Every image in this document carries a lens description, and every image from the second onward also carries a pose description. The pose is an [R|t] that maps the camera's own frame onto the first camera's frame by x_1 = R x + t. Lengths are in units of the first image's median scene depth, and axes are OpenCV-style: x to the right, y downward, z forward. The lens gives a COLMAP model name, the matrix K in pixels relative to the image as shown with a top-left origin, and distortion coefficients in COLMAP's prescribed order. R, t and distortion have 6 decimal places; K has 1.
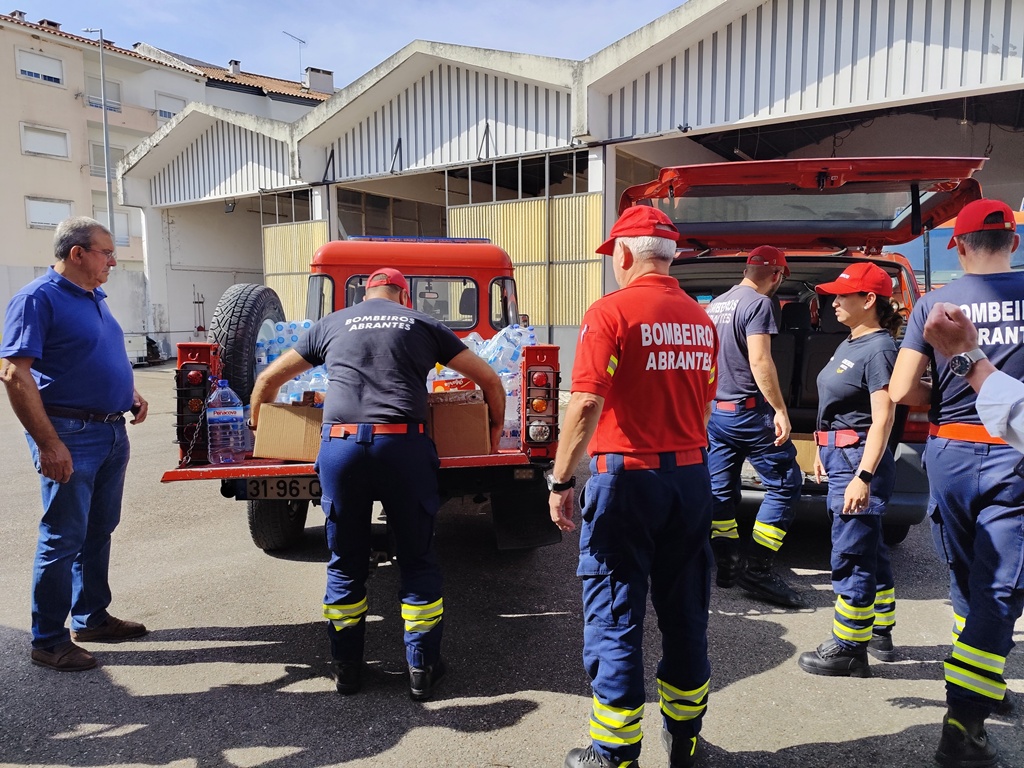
lens RADIAL K [[716.7, 0, 512.0], [0, 716.7, 384.0], [0, 0, 1]] dist [0.046607, -0.037012]
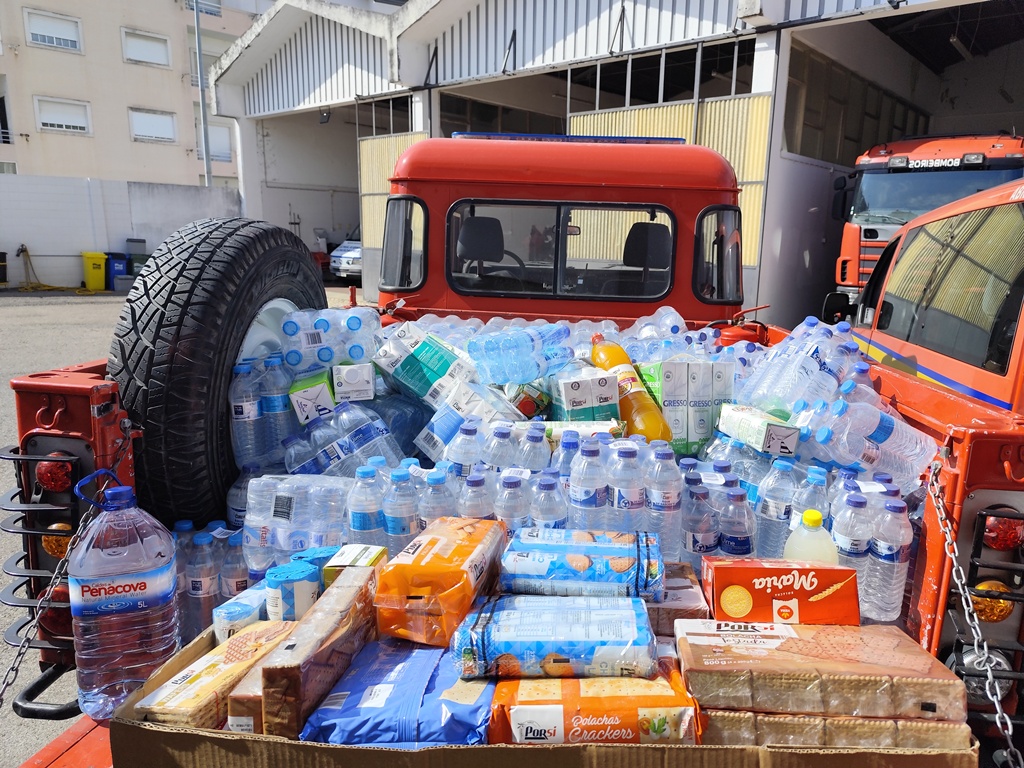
lens RADIAL K [[702.7, 0, 522.5], [0, 702.7, 384.6], [0, 0, 1]] dist [0.037453, -0.031929]
pose [[0.992381, 0.047178, -0.113819, -0.031520], [-0.034489, 0.993223, 0.110985, -0.021300], [0.118283, -0.106214, 0.987283, 0.135539]]
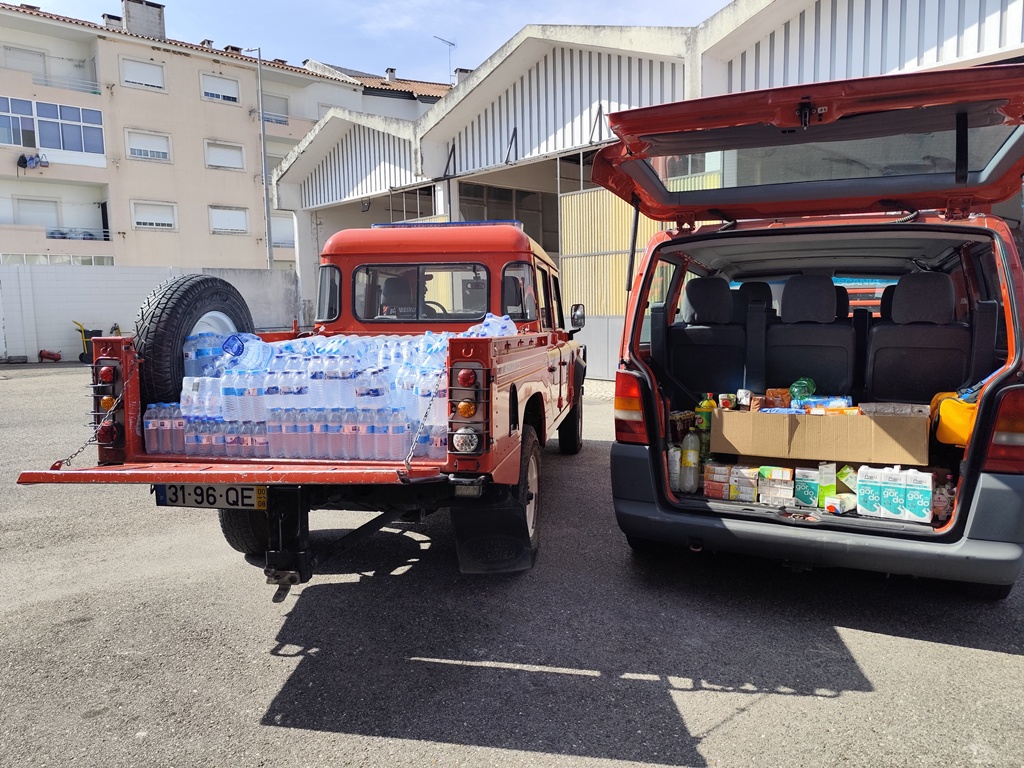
lens RADIAL K [[711.5, 0, 510.9], [0, 711.5, 375.2], [0, 0, 1]] dist [0.059844, -0.051509]
pose [[0.974391, 0.007755, -0.224728, 0.057812], [-0.007838, 0.999969, 0.000520, -0.002413], [0.224725, 0.001255, 0.974421, 0.041549]]
